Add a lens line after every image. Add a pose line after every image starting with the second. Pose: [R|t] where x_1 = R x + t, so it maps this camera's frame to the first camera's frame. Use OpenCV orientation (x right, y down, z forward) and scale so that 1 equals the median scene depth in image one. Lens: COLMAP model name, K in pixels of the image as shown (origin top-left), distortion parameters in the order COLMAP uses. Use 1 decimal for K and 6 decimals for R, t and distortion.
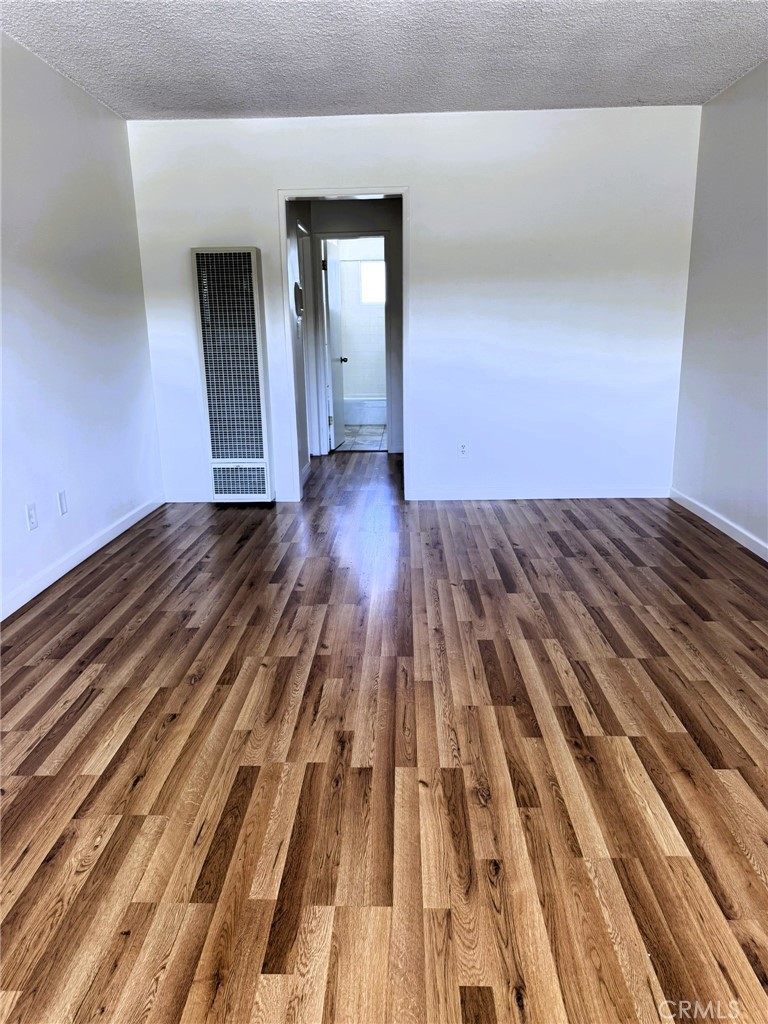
lens RADIAL K [[718.3, 0, 381.5], [0, 718.3, 515.5], [0, 0, 1]] dist [0.091464, -0.133415]
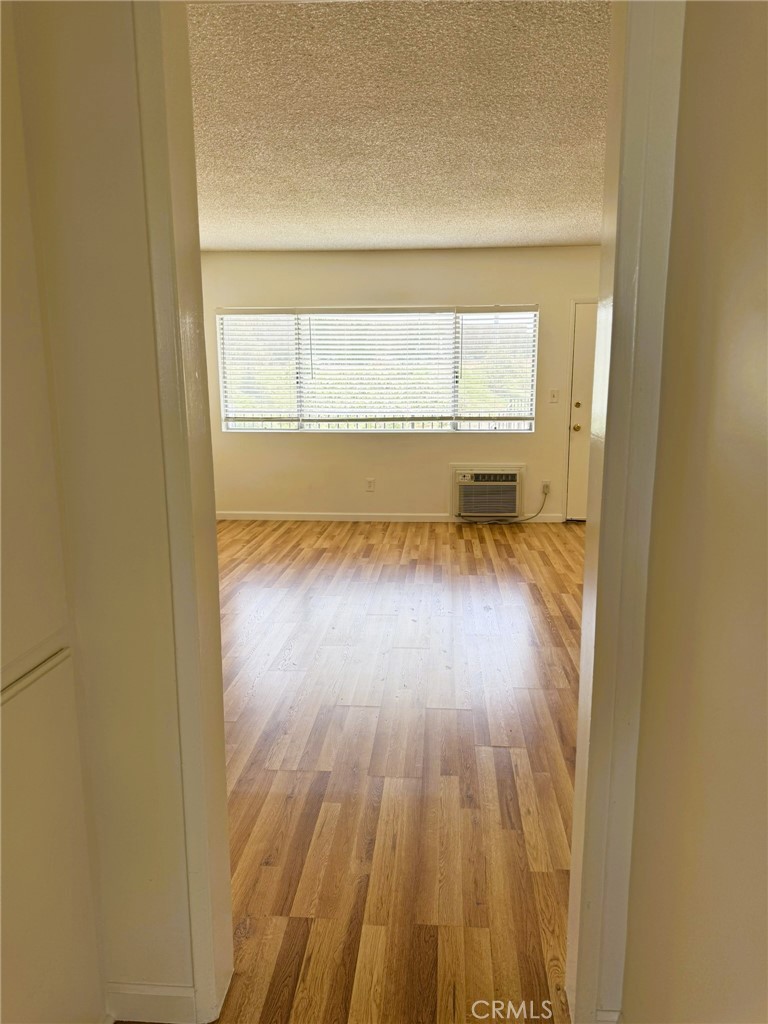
lens RADIAL K [[718.3, 0, 381.5], [0, 718.3, 515.5], [0, 0, 1]] dist [0.091464, -0.133415]
pose [[-0.998319, 0.011600, 0.056782, -0.117329], [0.034939, 0.902158, 0.429989, -0.761890], [-0.046238, 0.431250, -0.901047, 2.642726]]
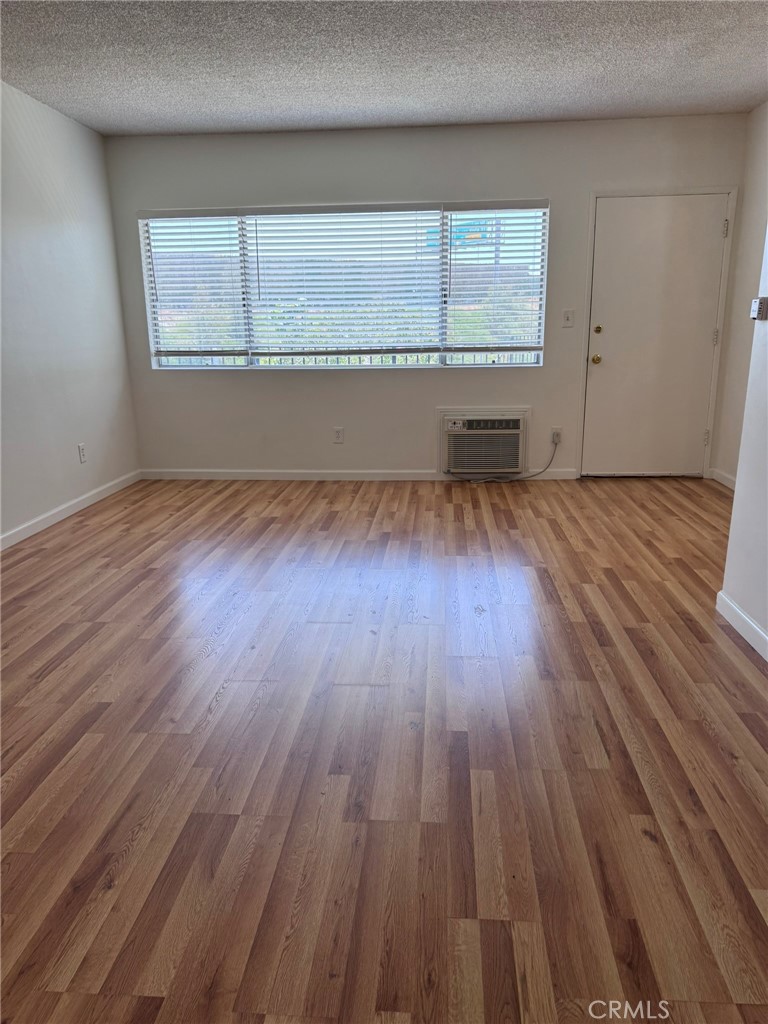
lens RADIAL K [[718.3, 0, 381.5], [0, 718.3, 515.5], [0, 0, 1]] dist [0.091464, -0.133415]
pose [[-0.998142, 0.017460, 0.058367, -0.182012], [0.043971, 0.869586, 0.491820, -0.543138], [-0.042169, 0.493473, -0.868738, 2.129846]]
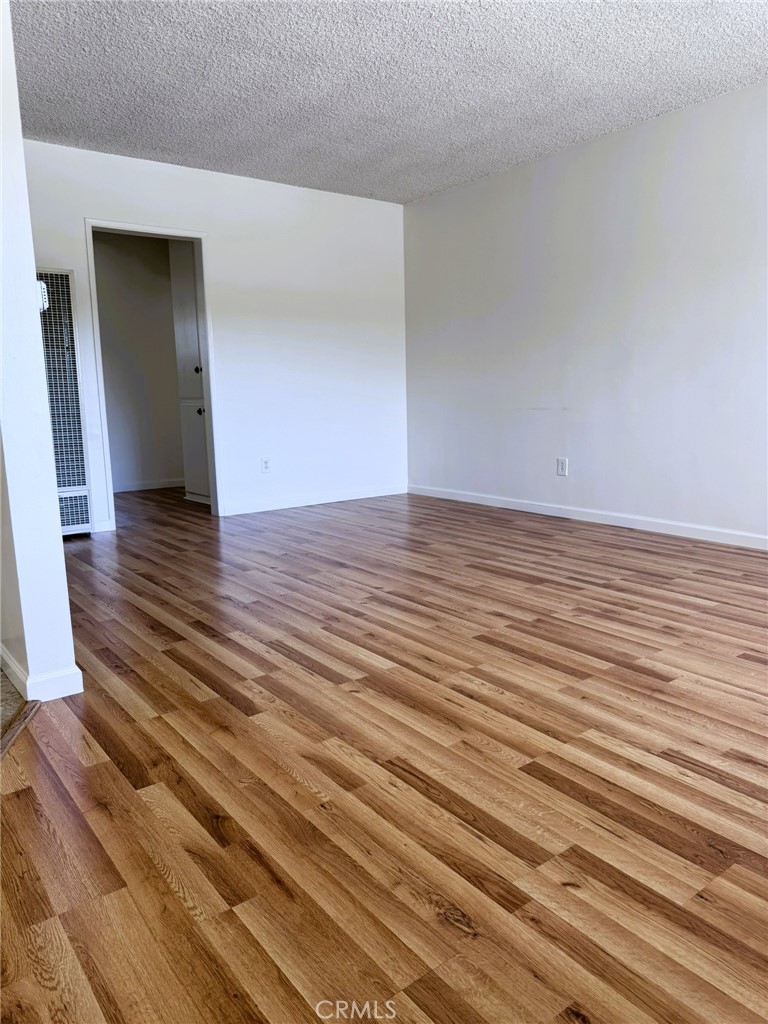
lens RADIAL K [[718.3, 0, 381.5], [0, 718.3, 515.5], [0, 0, 1]] dist [0.091464, -0.133415]
pose [[0.778593, -0.105195, 0.618649, -0.958626], [0.167243, 0.984978, -0.042996, 0.136154], [-0.604833, 0.136942, 0.784490, 0.043124]]
